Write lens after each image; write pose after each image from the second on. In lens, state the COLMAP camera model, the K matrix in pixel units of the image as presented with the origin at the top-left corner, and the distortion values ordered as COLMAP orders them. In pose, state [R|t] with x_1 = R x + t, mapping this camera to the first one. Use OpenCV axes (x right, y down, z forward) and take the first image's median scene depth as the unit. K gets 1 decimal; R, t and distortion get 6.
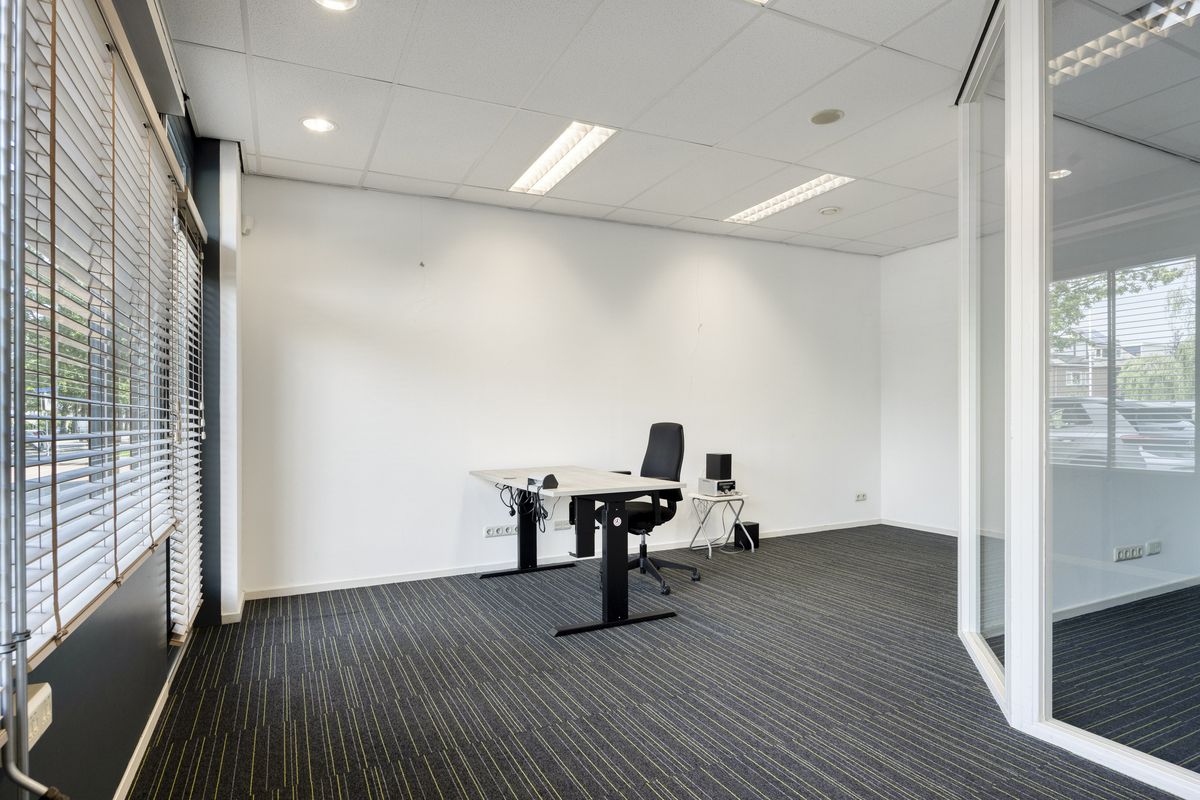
lens RADIAL K [[654.7, 0, 606.4], [0, 654.7, 402.4], [0, 0, 1]] dist [-0.000334, 0.000425]
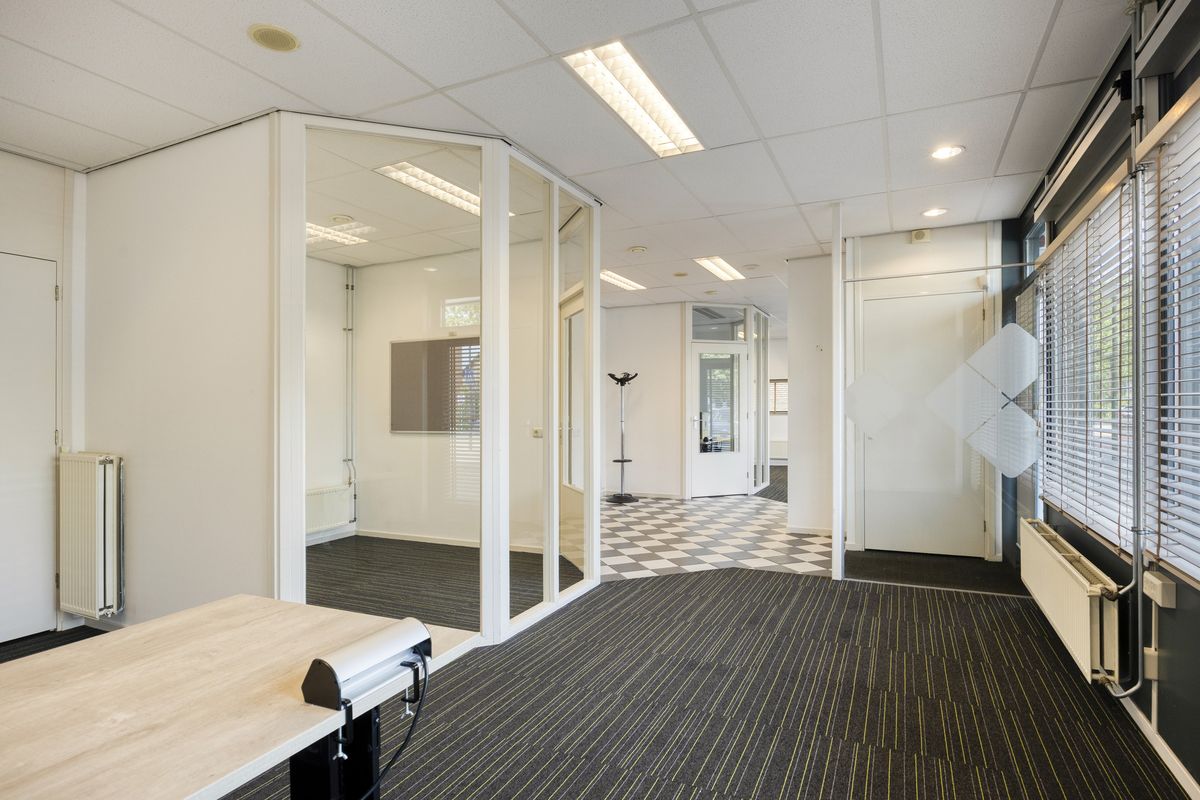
lens RADIAL K [[611.8, 0, 628.0], [0, 611.8, 426.3], [0, 0, 1]] dist [-0.005132, -0.000502]
pose [[-0.640336, 0.002283, 0.768091, -0.327183], [0.000437, 0.999997, -0.002608, 0.003062], [-0.768095, -0.001335, -0.640335, 0.857714]]
